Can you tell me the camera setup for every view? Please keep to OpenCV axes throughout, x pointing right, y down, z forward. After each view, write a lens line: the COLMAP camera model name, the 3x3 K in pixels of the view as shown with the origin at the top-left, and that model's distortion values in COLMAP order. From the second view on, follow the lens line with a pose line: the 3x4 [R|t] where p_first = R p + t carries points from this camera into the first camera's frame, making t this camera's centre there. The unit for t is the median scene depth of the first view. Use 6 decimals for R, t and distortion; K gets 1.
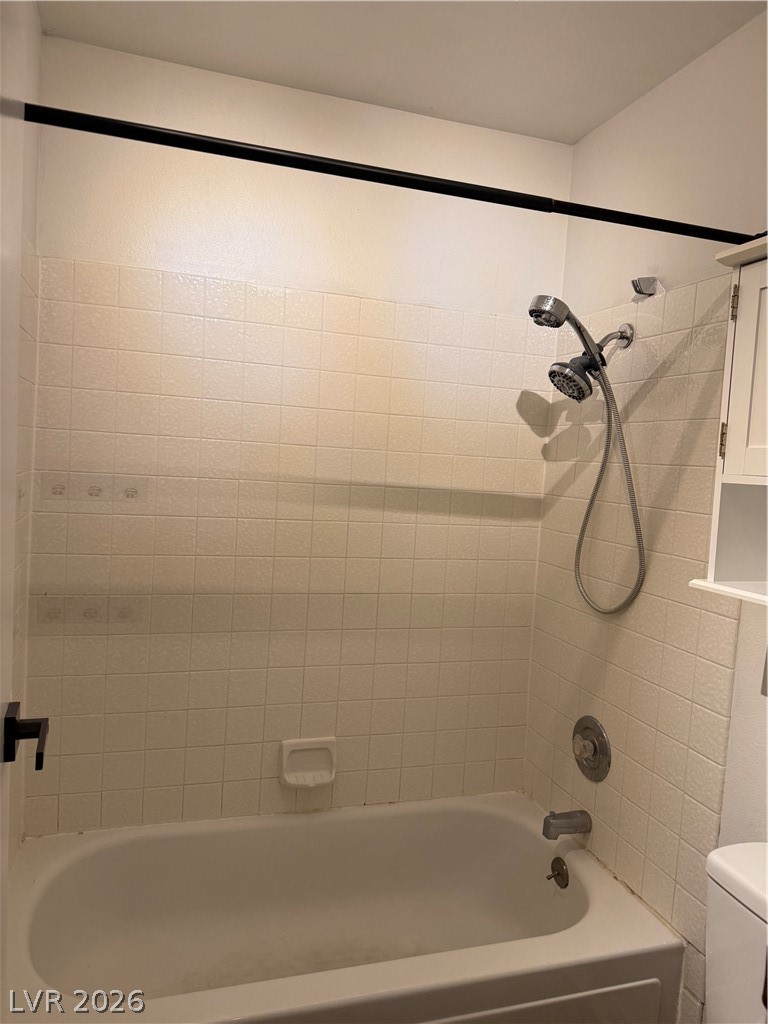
lens RADIAL K [[719.2, 0, 374.4], [0, 719.2, 511.1], [0, 0, 1]] dist [0.172736, -0.337969]
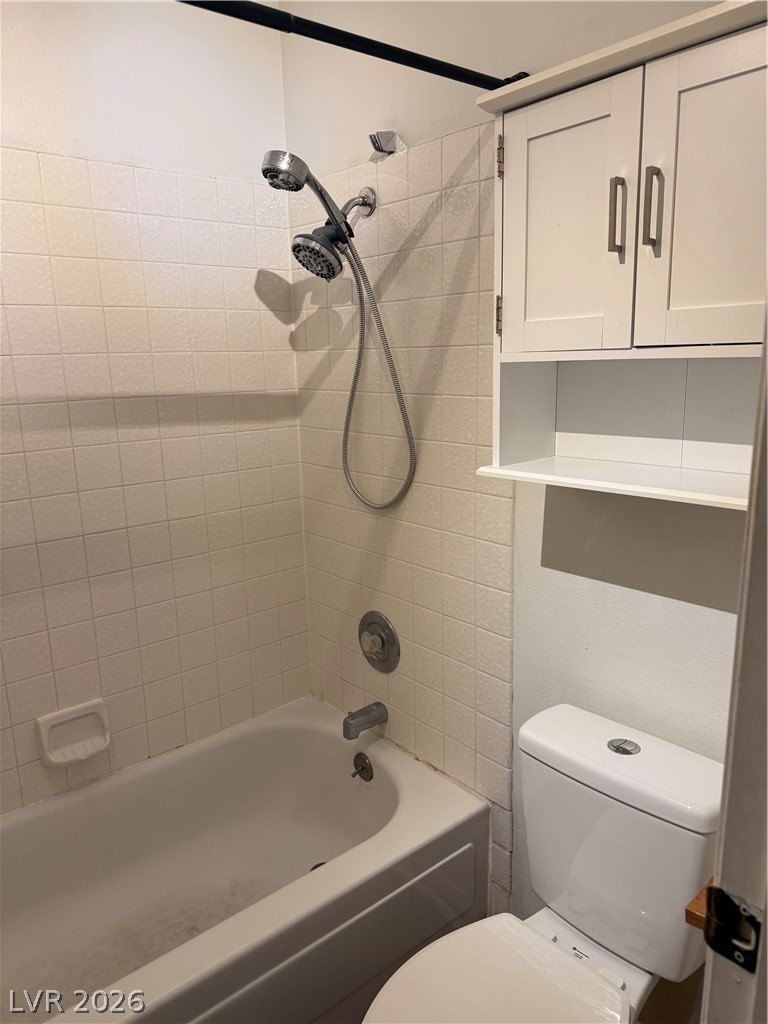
lens RADIAL K [[721.7, 0, 381.5], [0, 721.7, 520.3], [0, 0, 1]] dist [0.164938, -0.335558]
pose [[0.920209, -0.165982, 0.354493, -0.024813], [0.107331, 0.977927, 0.179273, -0.016370], [-0.376424, -0.126921, 0.917712, 0.112256]]
